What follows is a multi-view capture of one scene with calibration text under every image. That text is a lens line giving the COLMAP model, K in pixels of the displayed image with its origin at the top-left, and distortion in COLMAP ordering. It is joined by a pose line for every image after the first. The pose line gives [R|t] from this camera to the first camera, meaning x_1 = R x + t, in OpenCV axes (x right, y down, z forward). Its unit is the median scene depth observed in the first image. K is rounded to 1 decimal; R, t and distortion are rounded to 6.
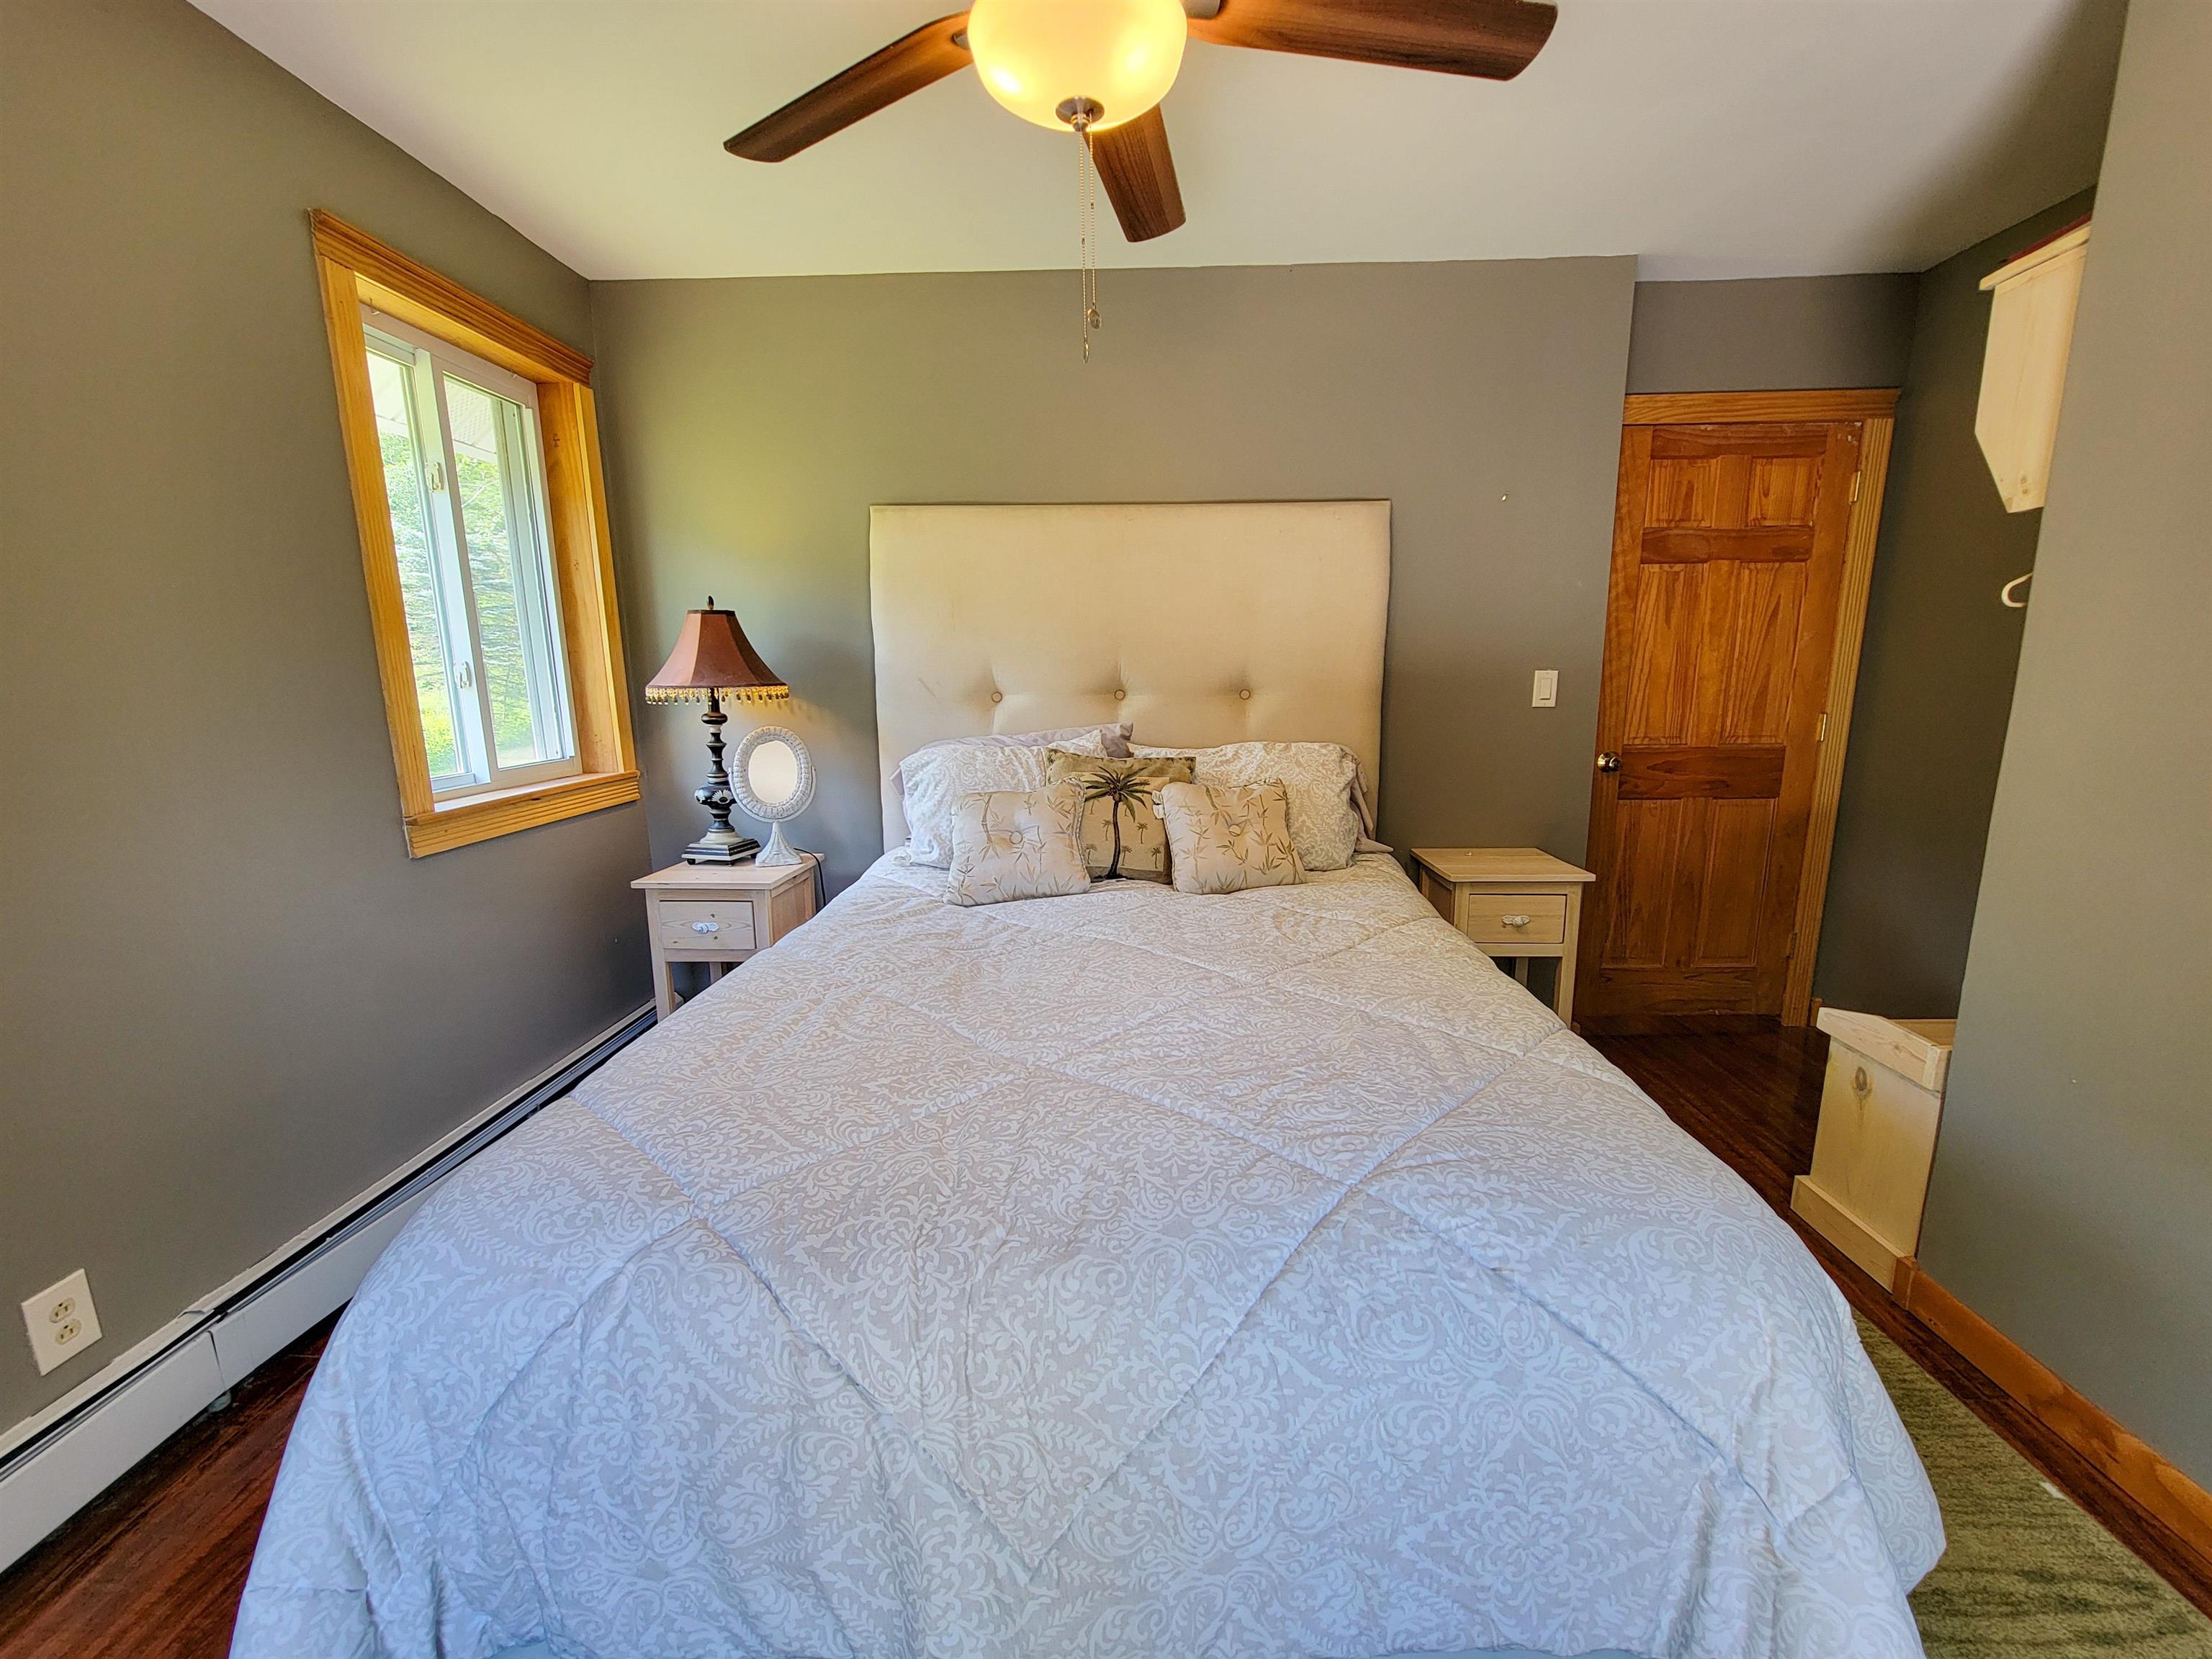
lens RADIAL K [[905.3, 0, 1118.3], [0, 905.3, 832.7], [0, 0, 1]] dist [-0.001084, 0.000751]
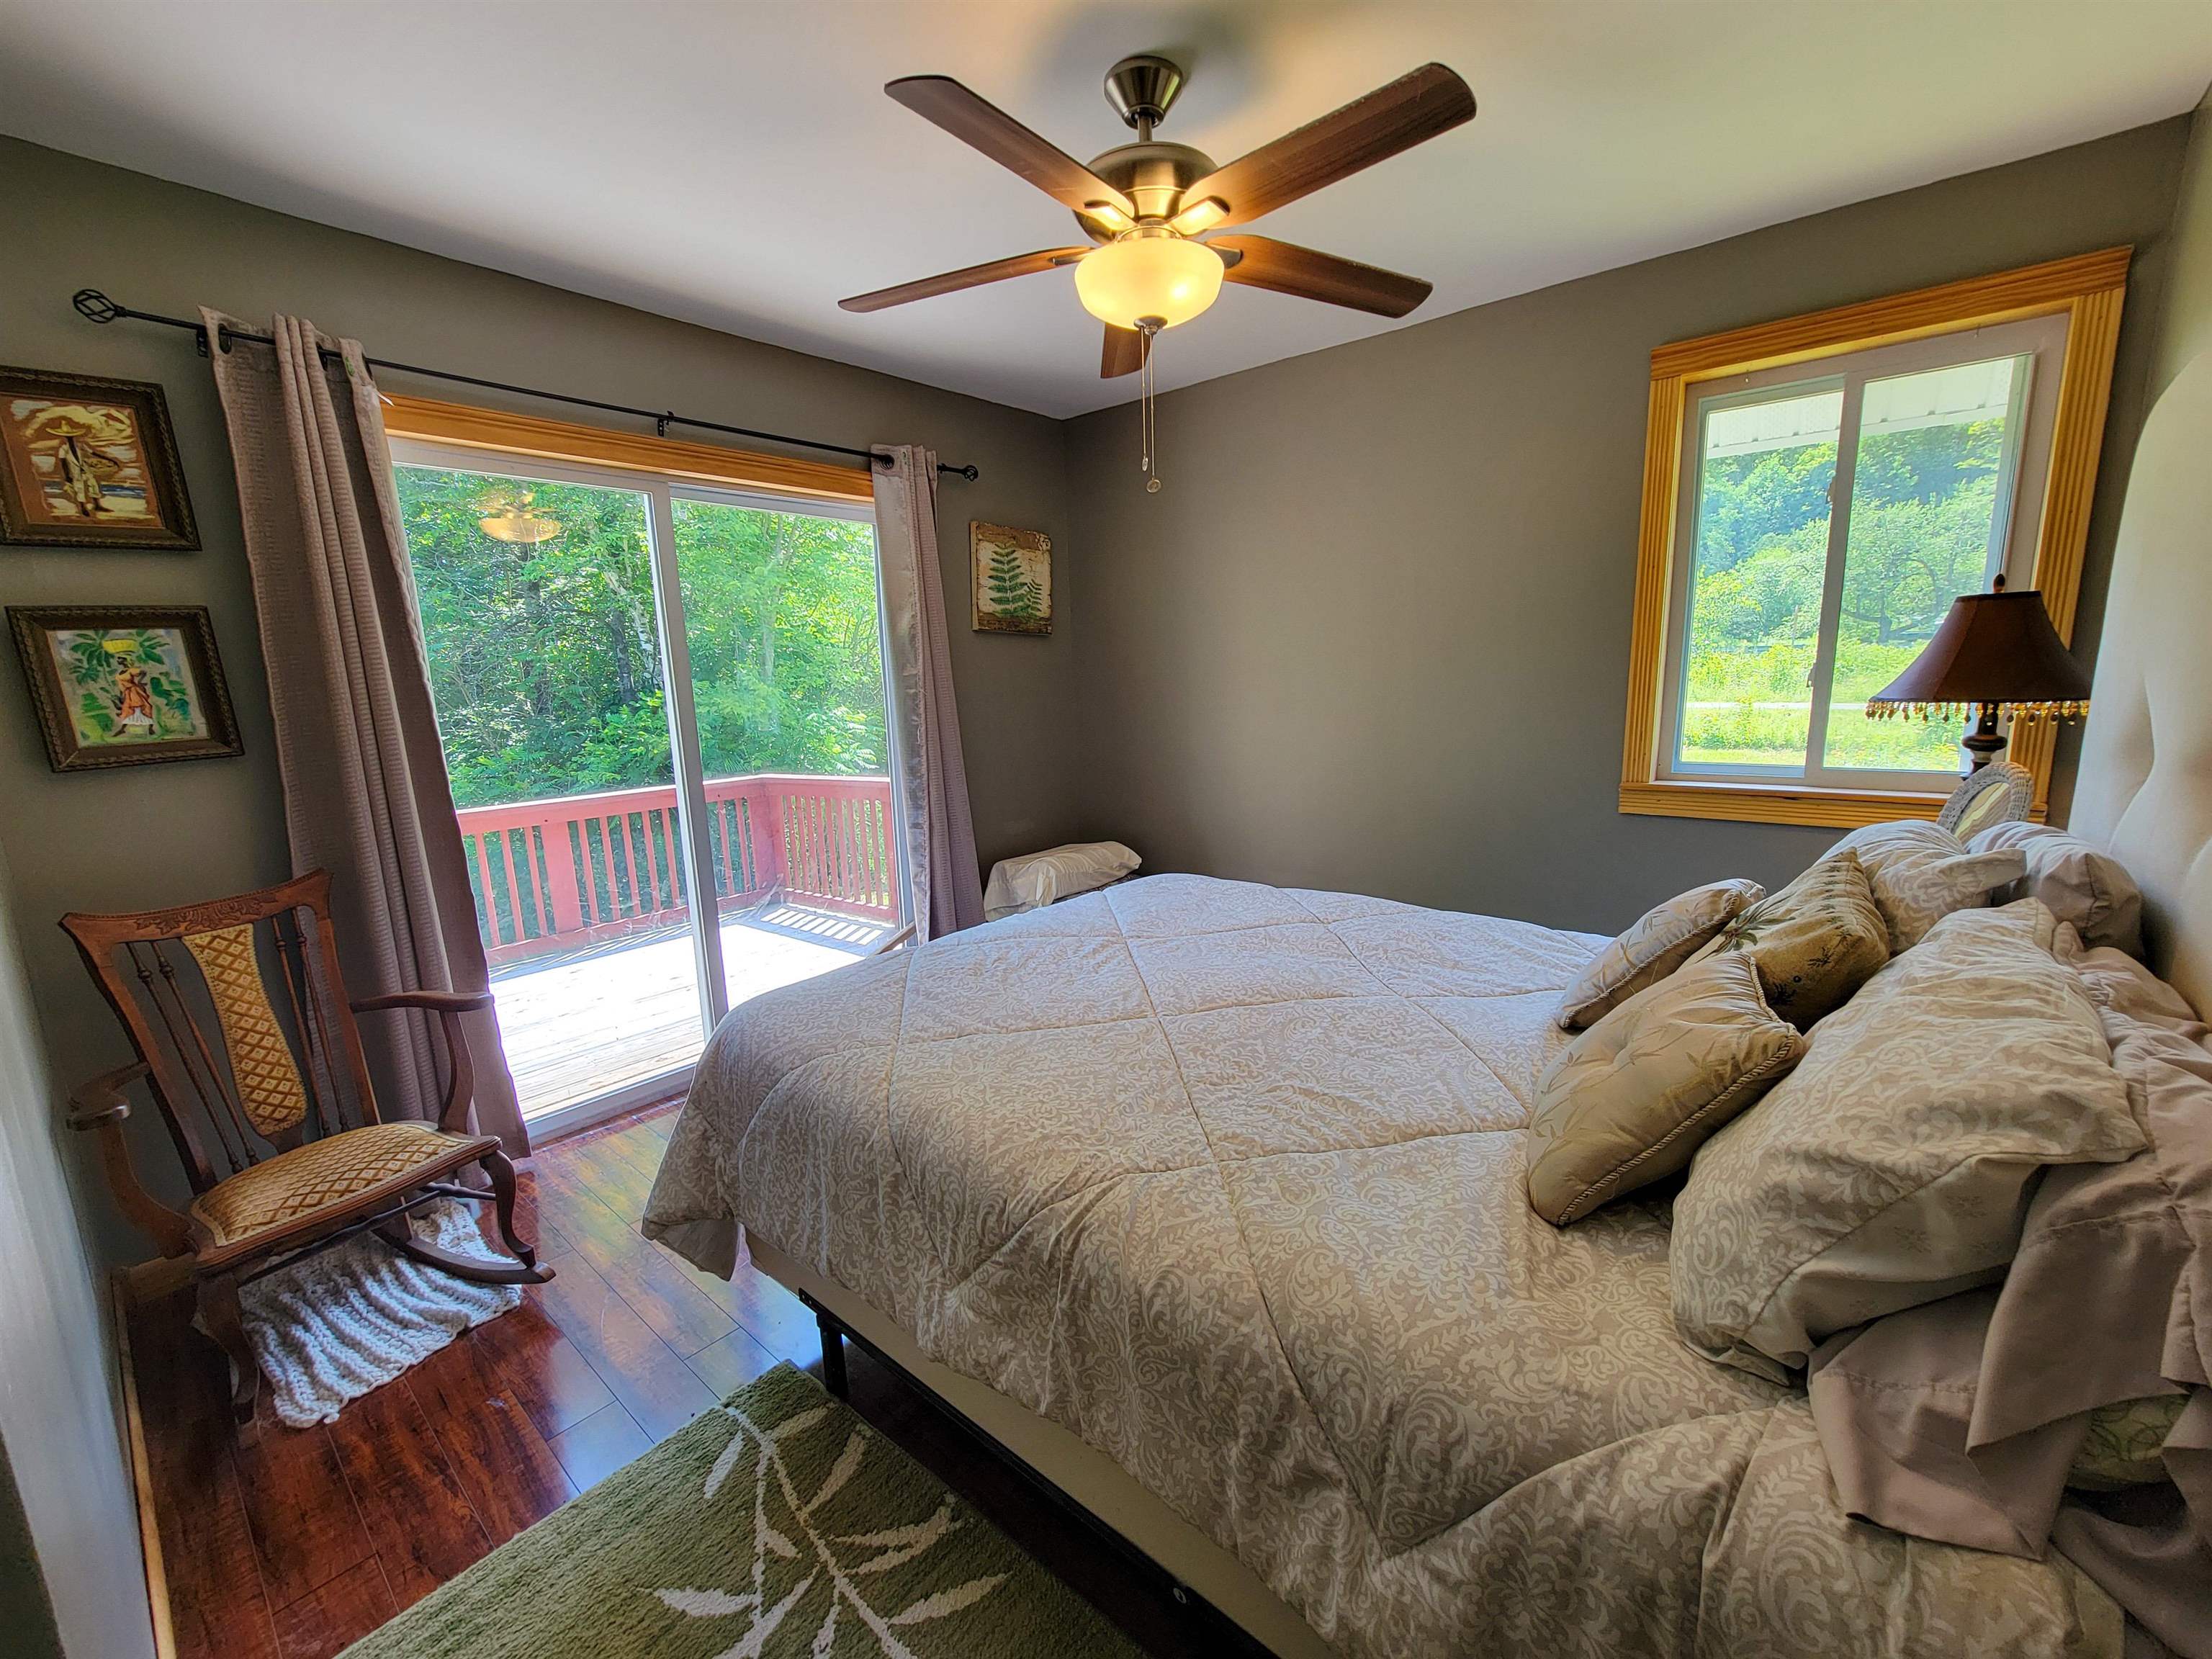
lens RADIAL K [[905.3, 0, 1118.3], [0, 905.3, 832.7], [0, 0, 1]] dist [-0.001084, 0.000751]
pose [[-0.616089, 0.167281, -0.769708, 0.563653], [-0.109430, 0.949535, 0.293953, -0.199227], [0.780038, 0.265330, -0.566693, 0.907277]]
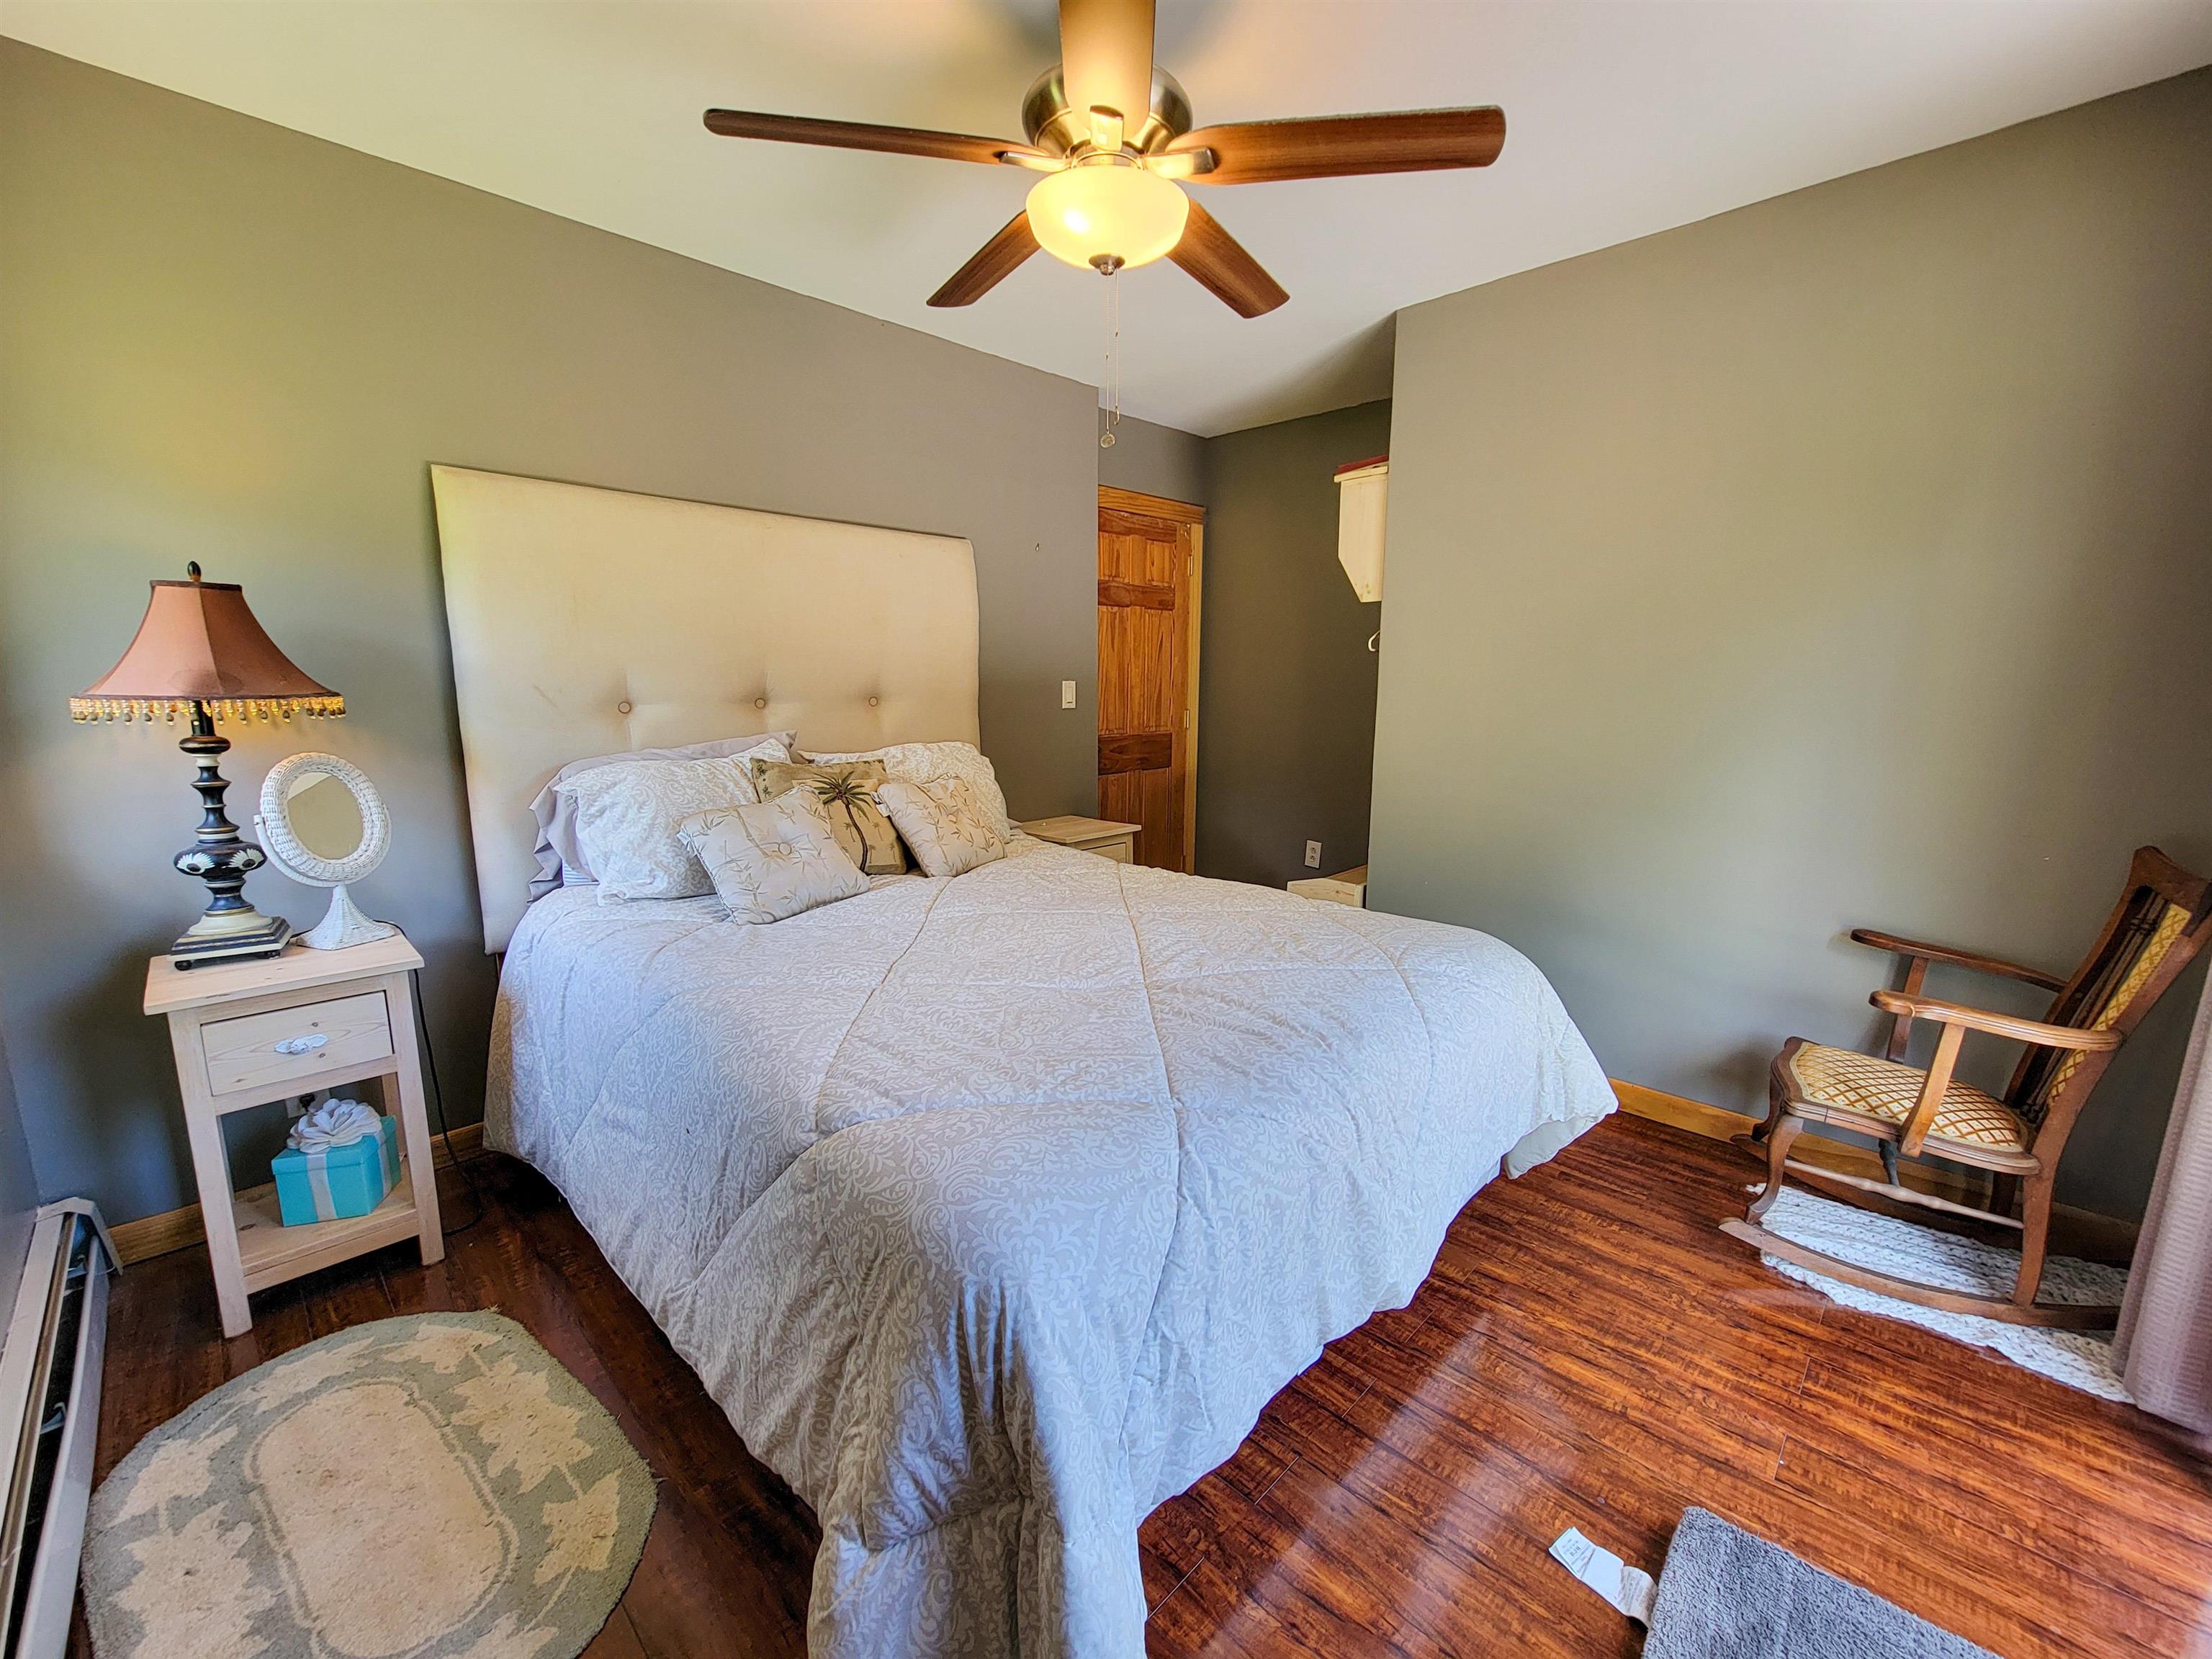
lens RADIAL K [[905.3, 0, 1118.3], [0, 905.3, 832.7], [0, 0, 1]] dist [-0.001084, 0.000751]
pose [[0.668468, -0.116471, 0.734565, -0.504738], [0.123254, 0.991353, 0.045024, -0.009637], [-0.733457, 0.060442, 0.677043, 0.062075]]
